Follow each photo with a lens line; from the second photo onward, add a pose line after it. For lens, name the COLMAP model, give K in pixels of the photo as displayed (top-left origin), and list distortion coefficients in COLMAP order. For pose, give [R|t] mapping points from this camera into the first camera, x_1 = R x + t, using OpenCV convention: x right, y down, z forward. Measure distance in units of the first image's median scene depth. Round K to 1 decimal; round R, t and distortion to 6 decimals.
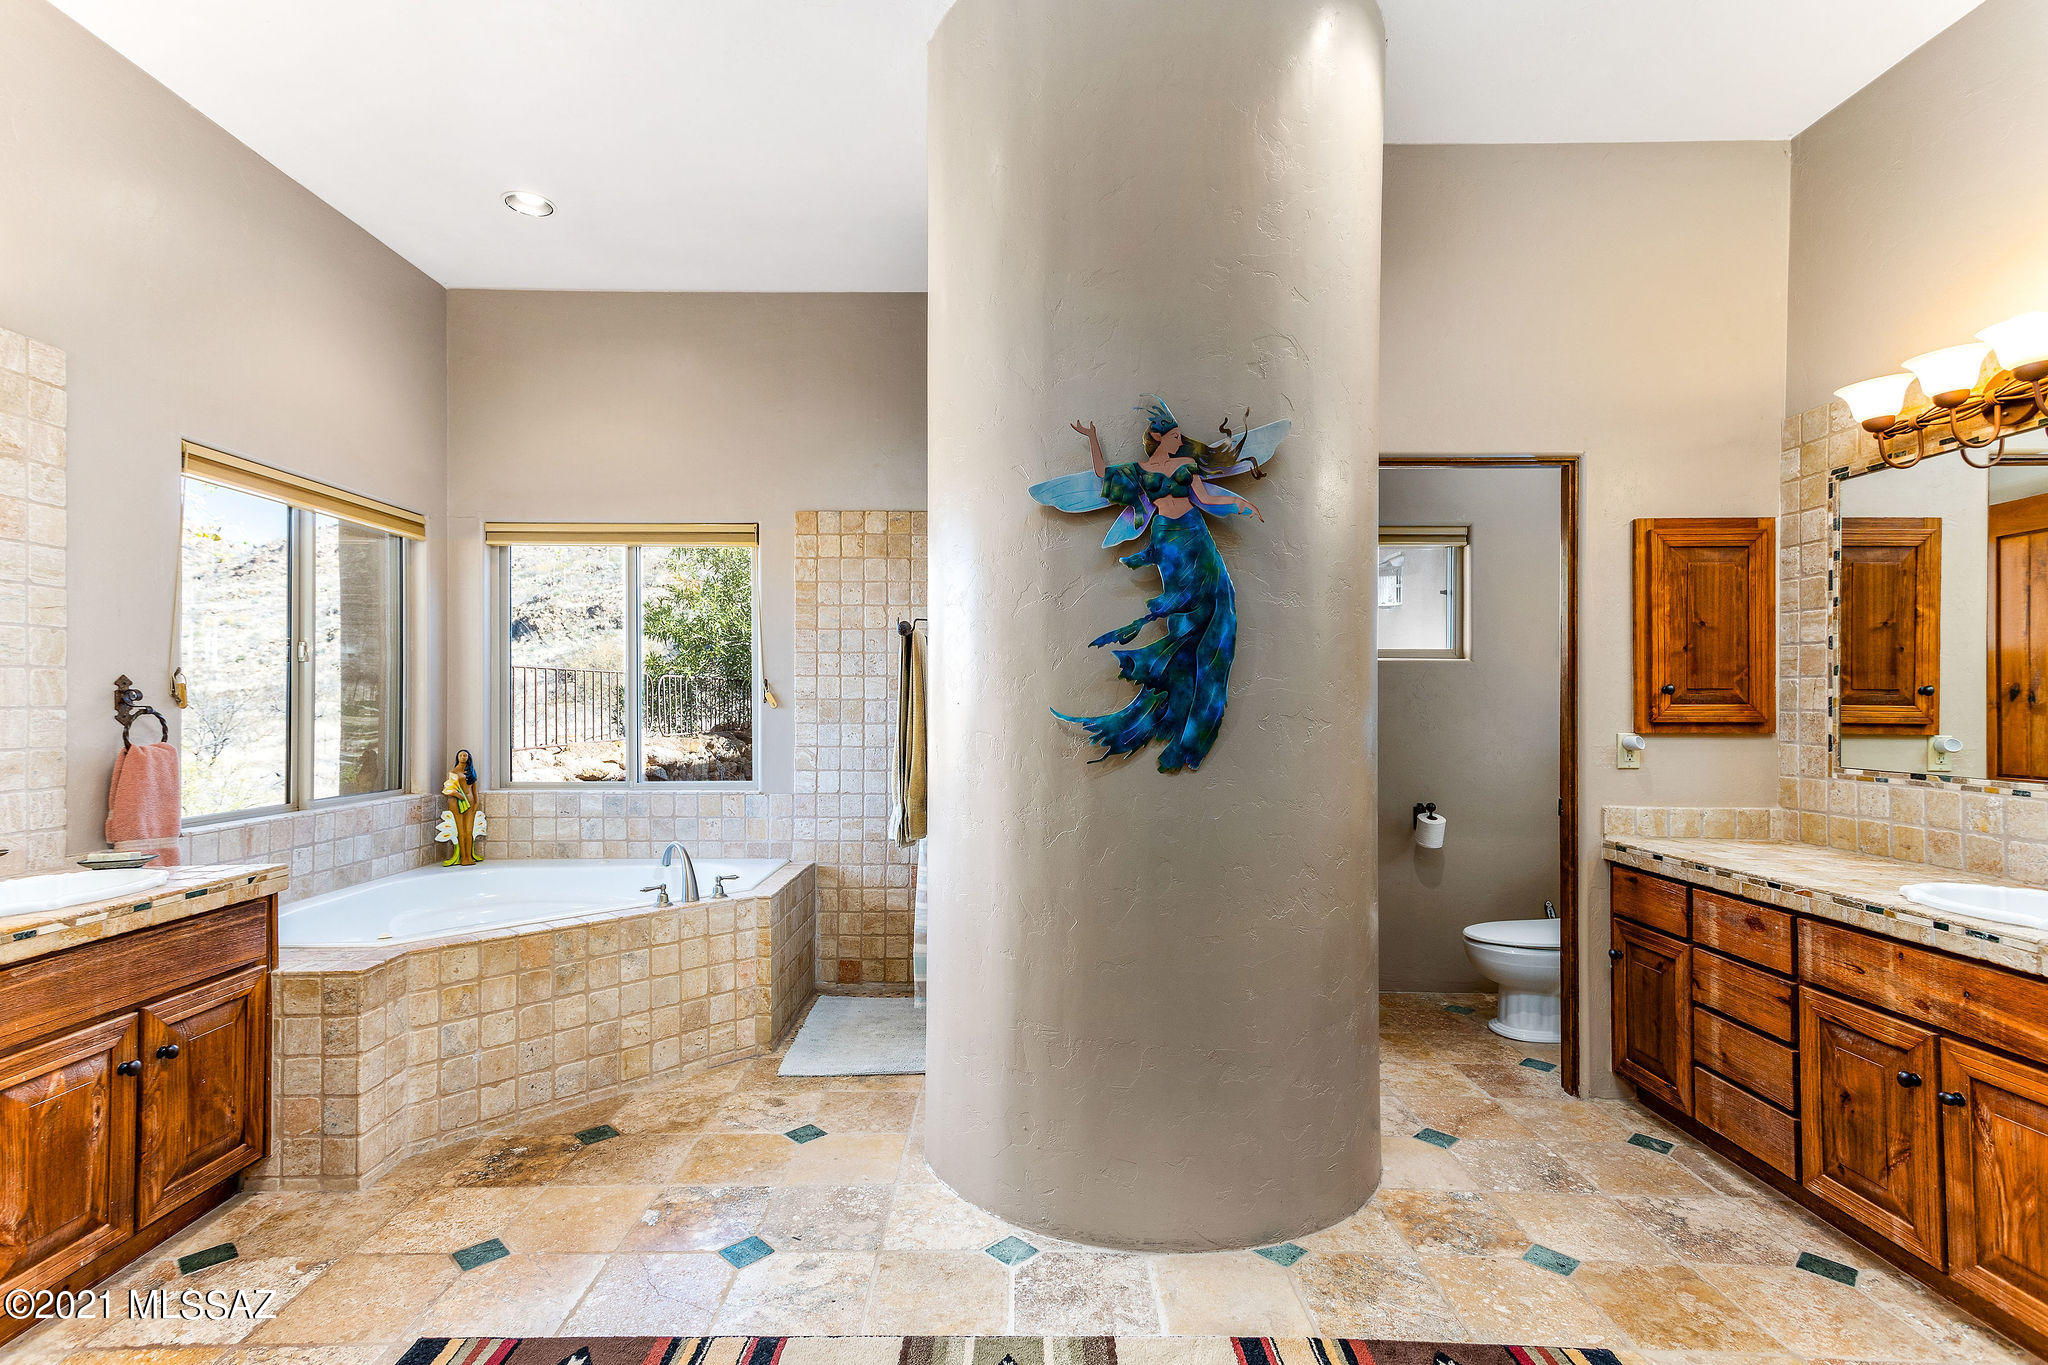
lens RADIAL K [[983.5, 0, 1017.8], [0, 983.5, 686.7], [0, 0, 1]] dist [0.026118, 0.000427]
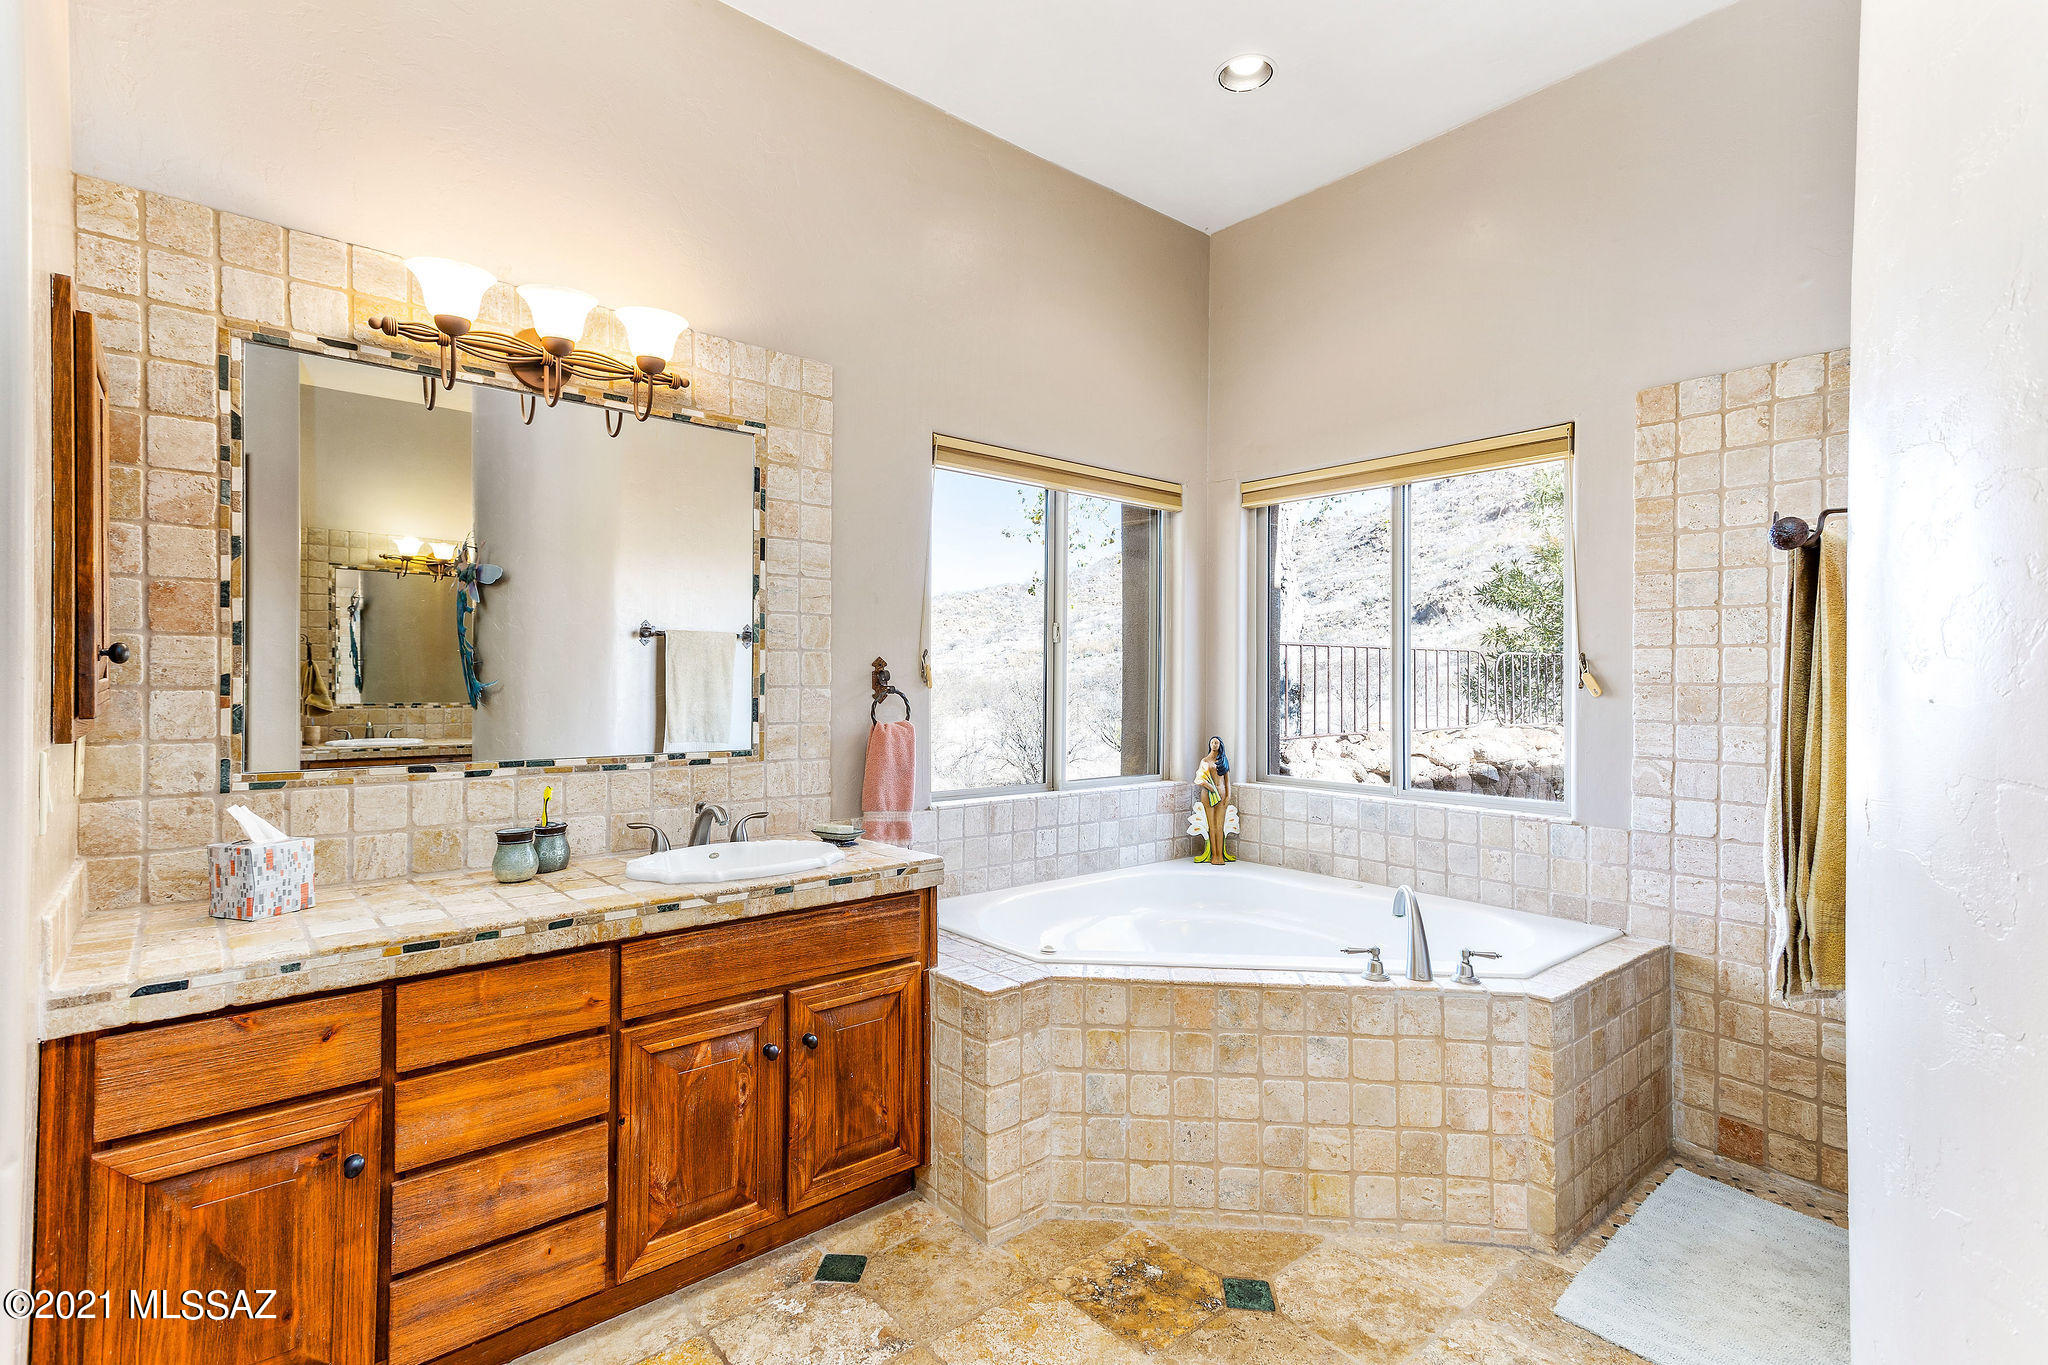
lens RADIAL K [[961.6, 0, 1022.4], [0, 961.6, 678.2], [0, 0, 1]] dist [0.014906, 0.013624]
pose [[0.642639, 0.003462, -0.766162, 0.003749], [0.004588, 0.999954, 0.008366, 0.003150], [0.766156, -0.008891, 0.642593, 0.443180]]
